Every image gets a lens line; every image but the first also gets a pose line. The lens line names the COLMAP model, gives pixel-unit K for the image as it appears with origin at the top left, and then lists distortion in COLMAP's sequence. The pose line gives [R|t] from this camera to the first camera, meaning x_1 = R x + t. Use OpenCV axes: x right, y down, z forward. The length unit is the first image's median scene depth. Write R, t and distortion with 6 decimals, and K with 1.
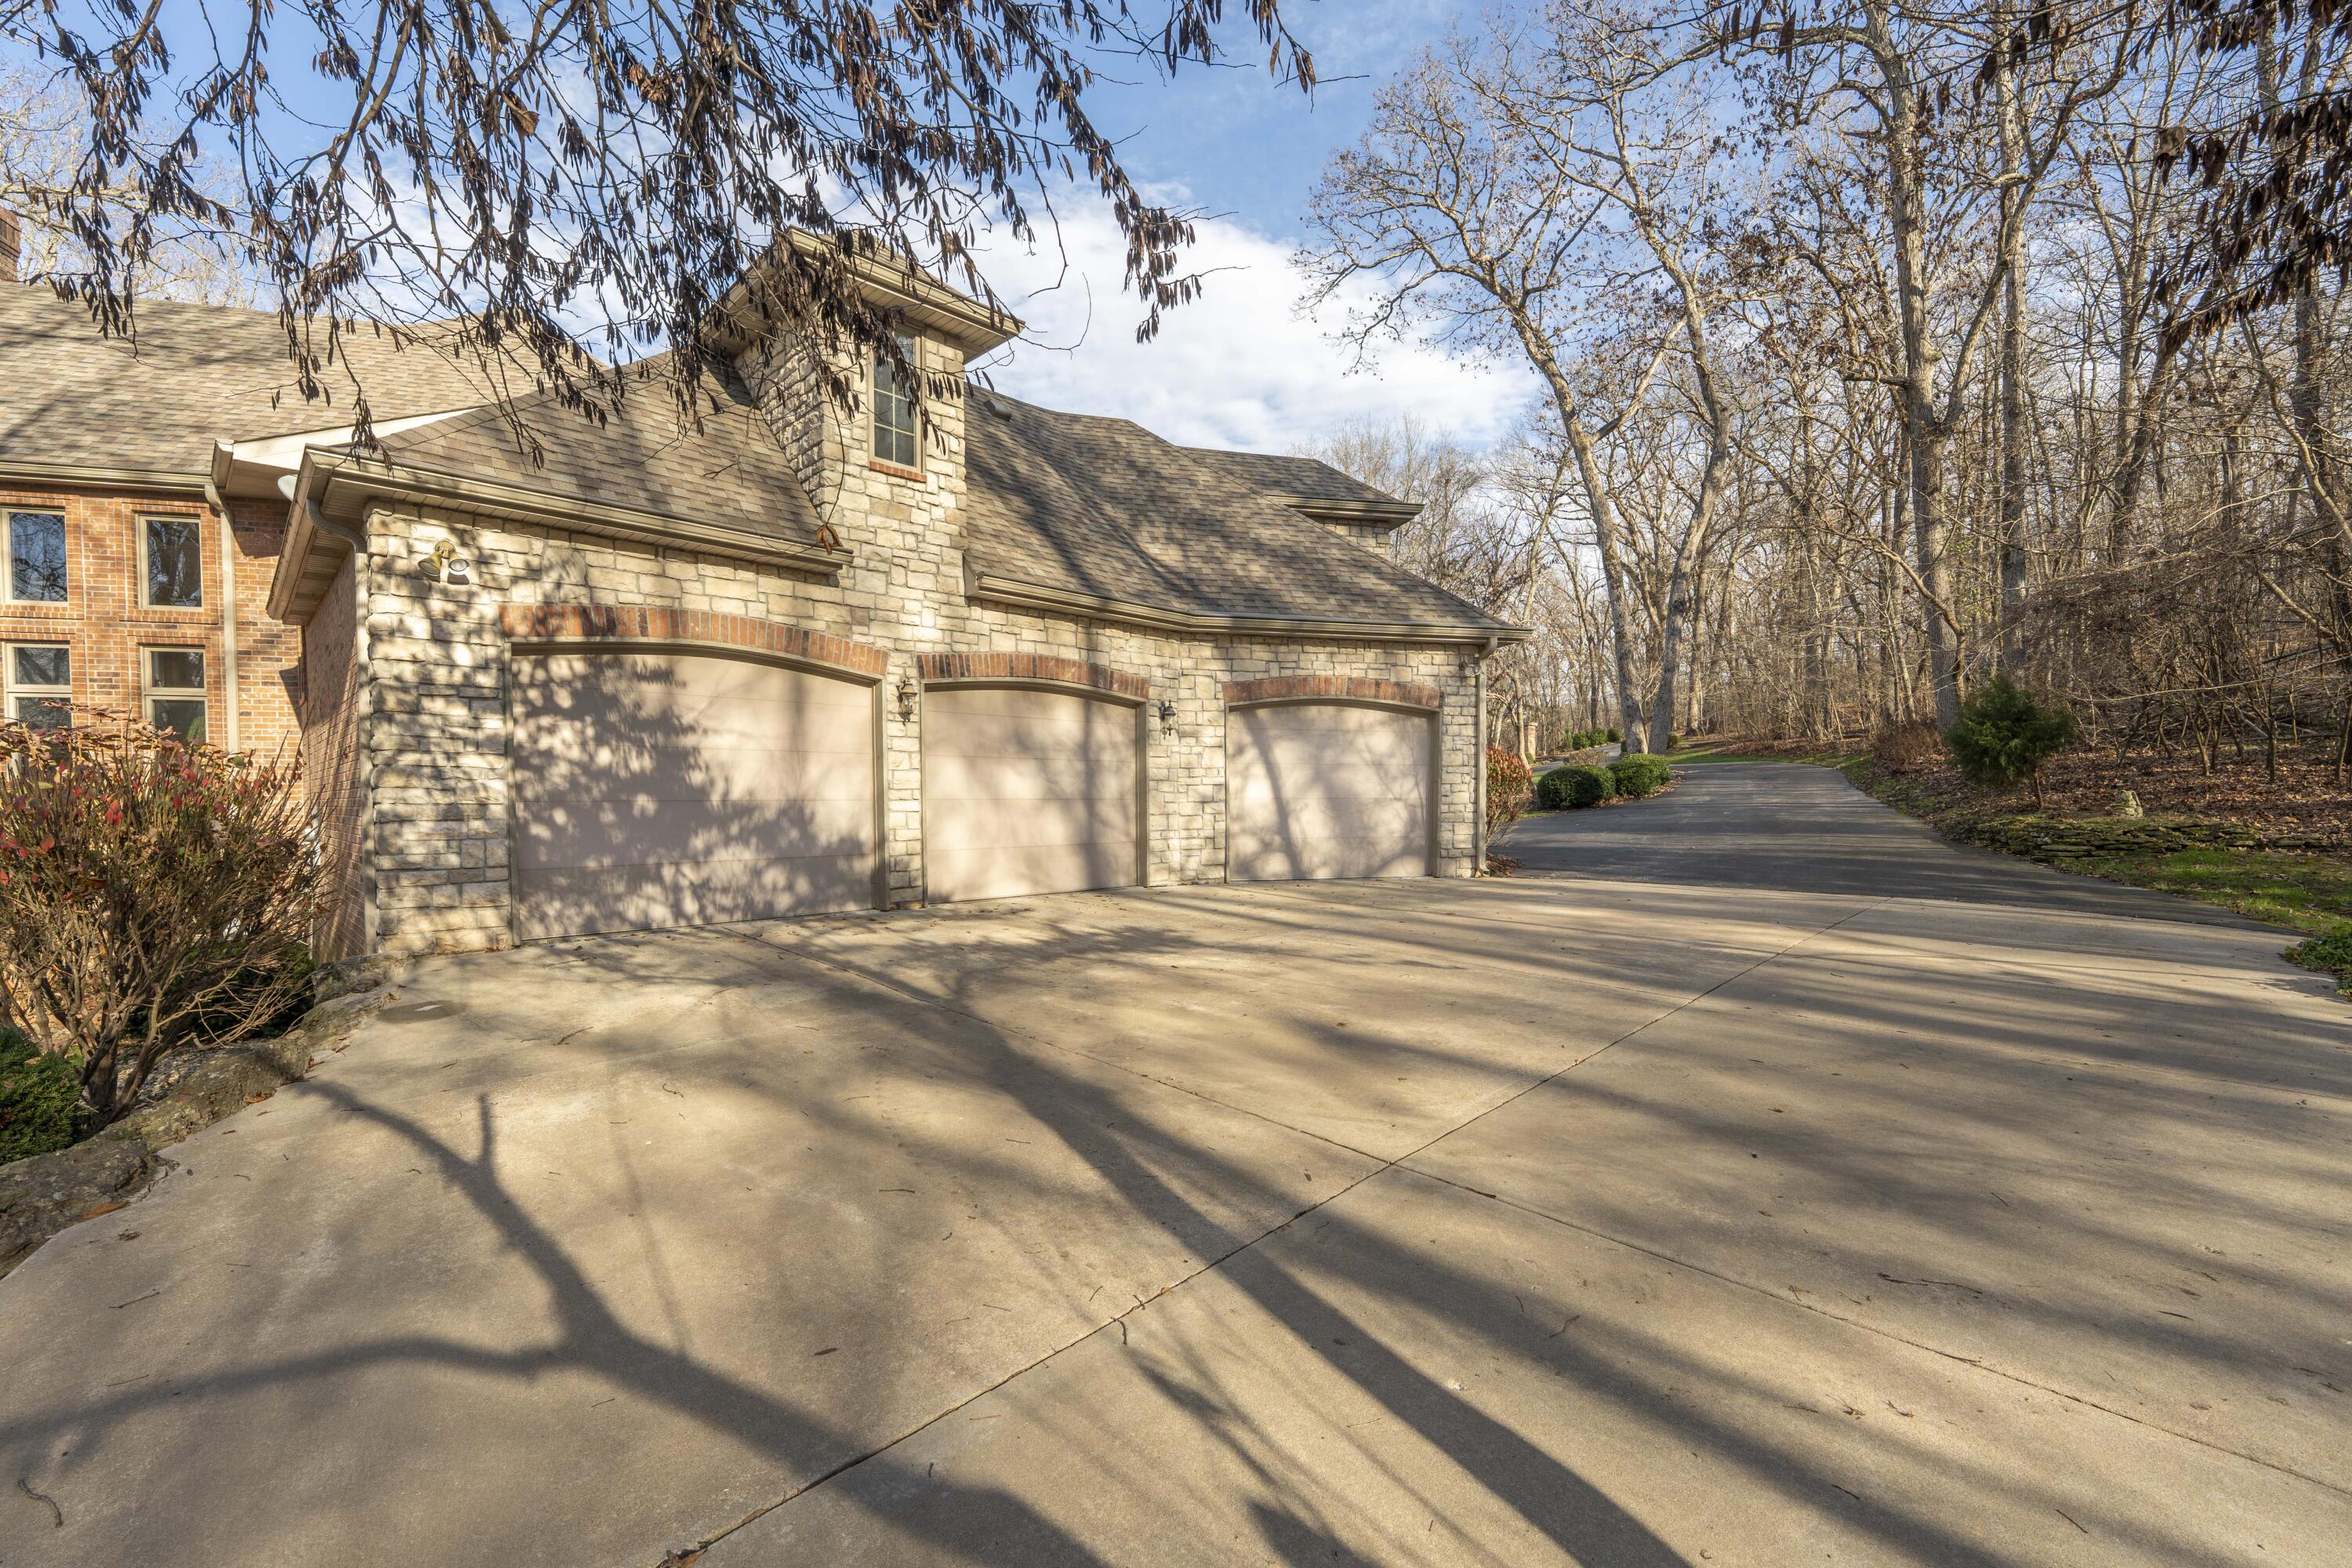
lens RADIAL K [[963.1, 0, 1164.3], [0, 963.1, 828.2], [0, 0, 1]] dist [-0.000888, -0.000387]
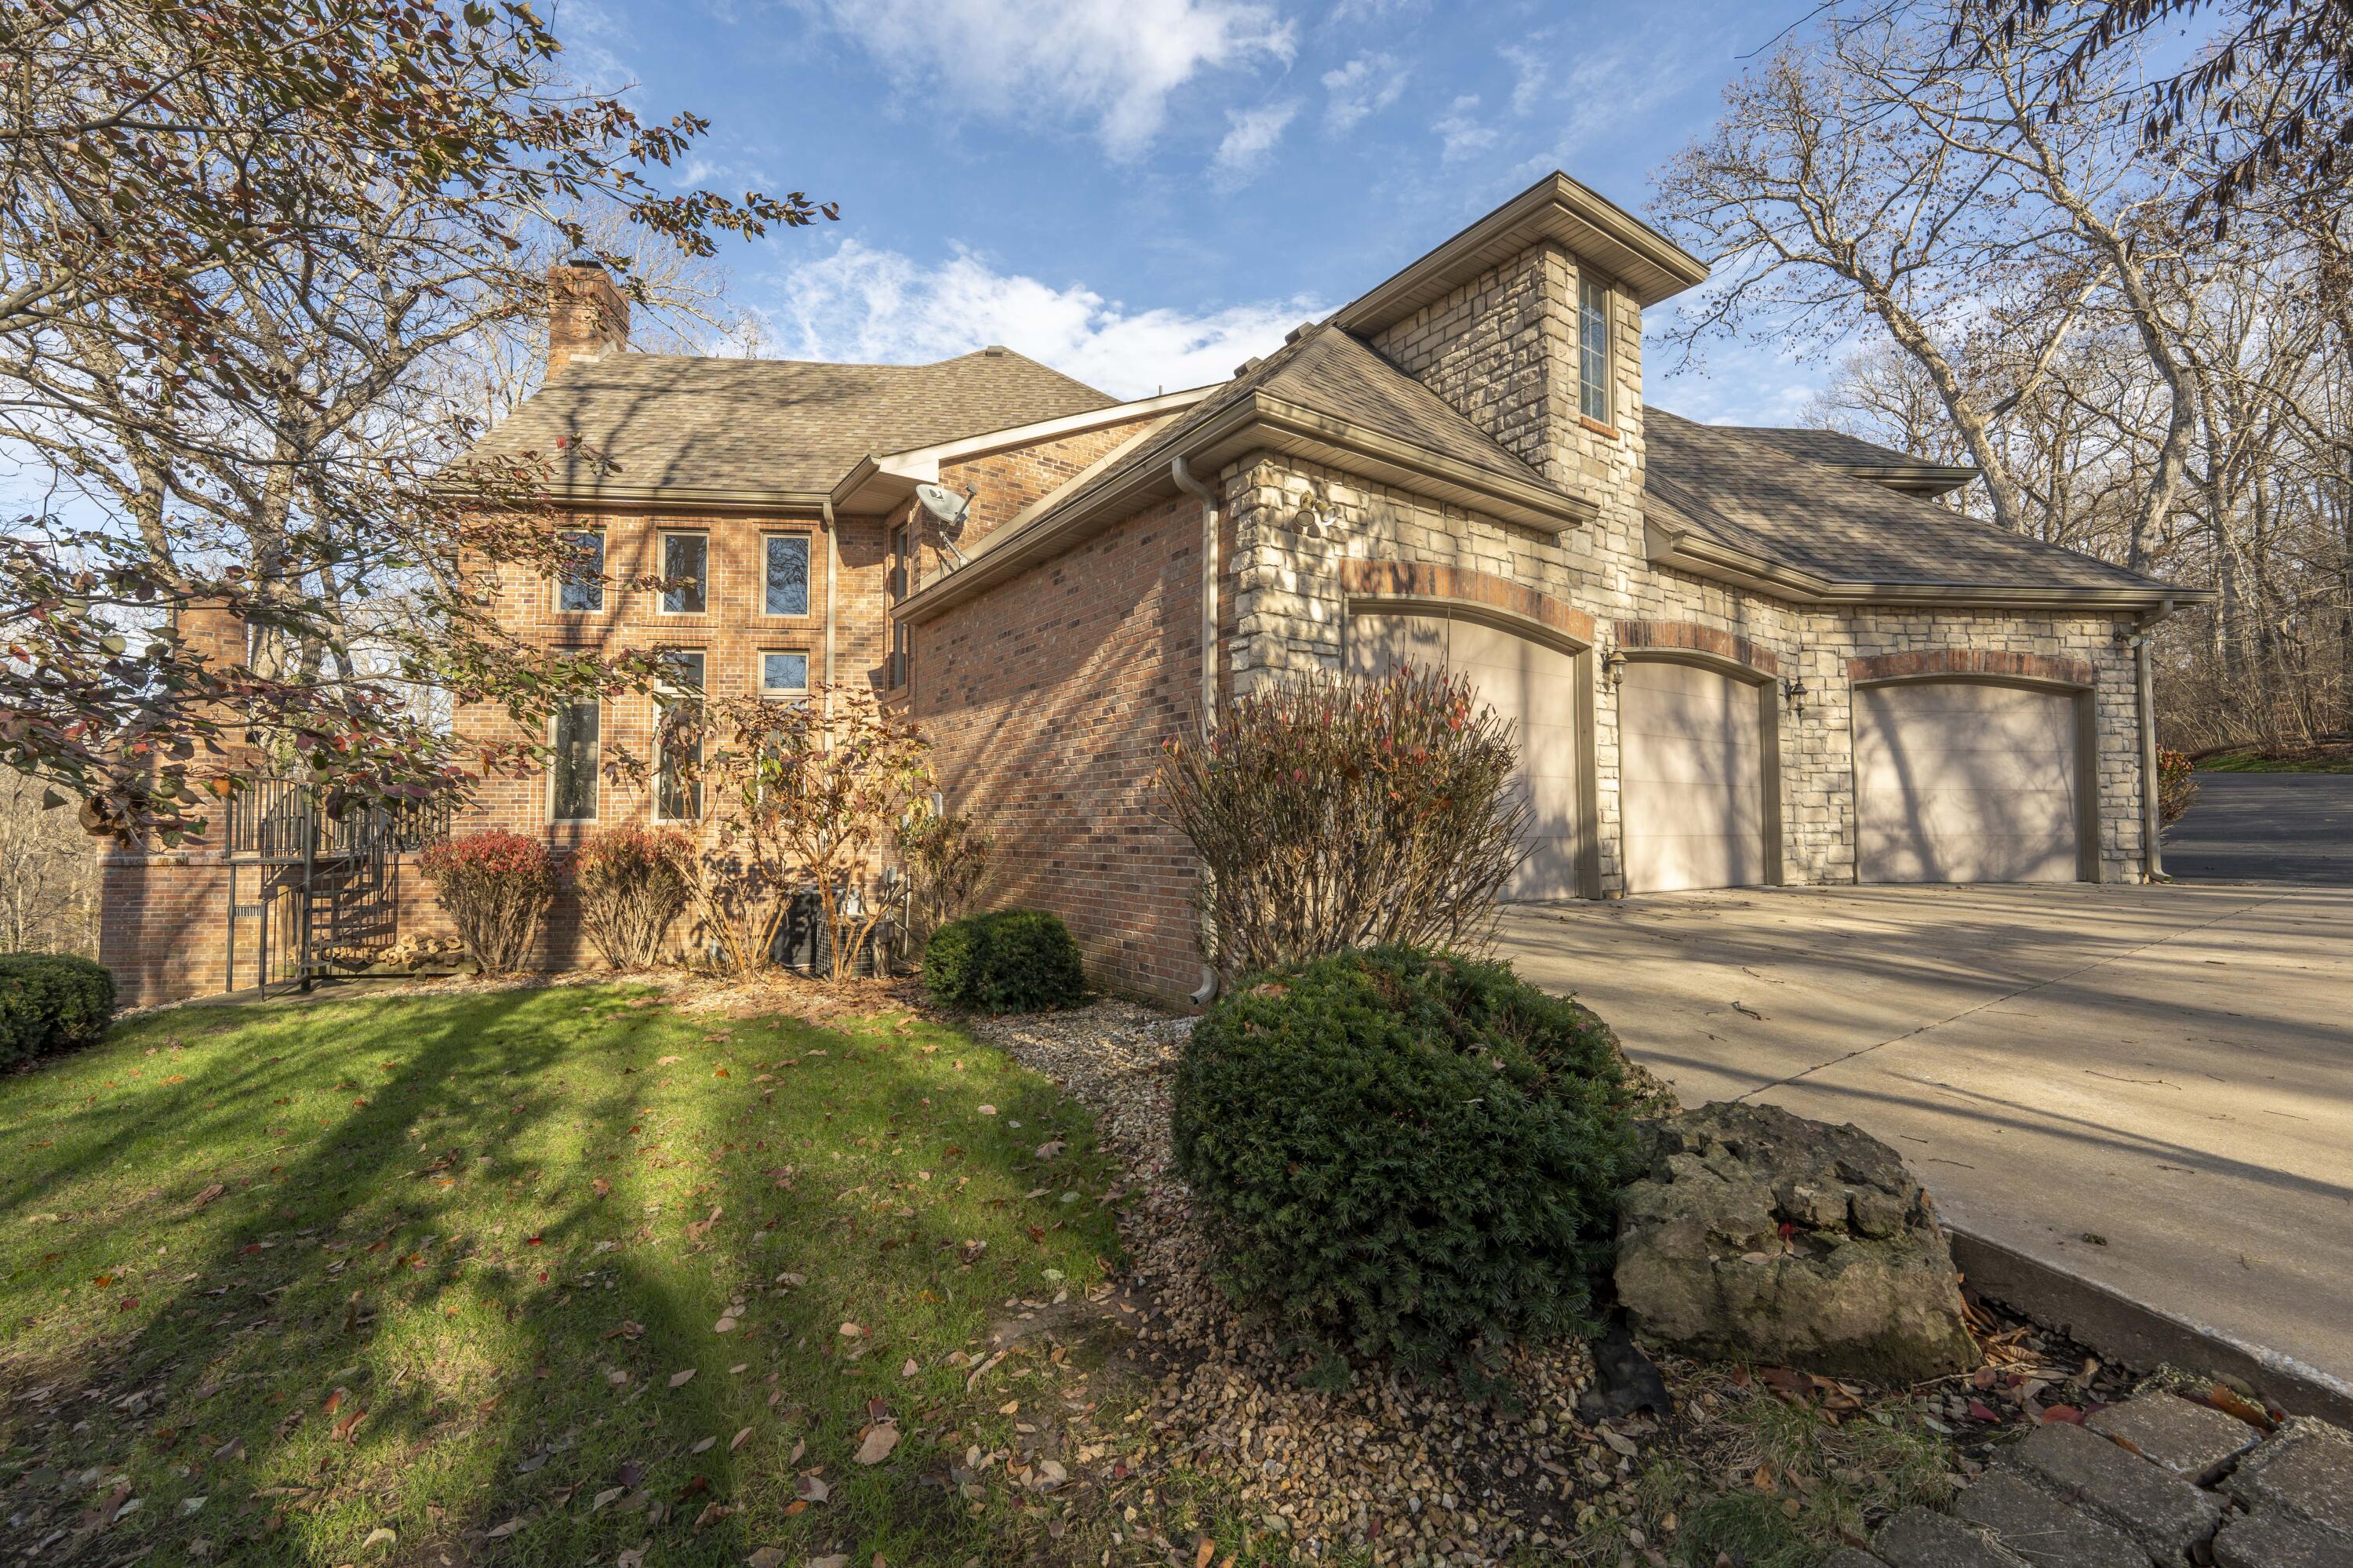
lens RADIAL K [[963.5, 0, 1275.8], [0, 963.5, 779.0], [0, 0, 1]] dist [-0.000888, -0.000387]
pose [[0.984436, -0.001390, -0.175740, -0.318657], [-0.010466, 0.997730, -0.066520, 0.027433], [0.175433, 0.067324, 0.982187, 0.034708]]
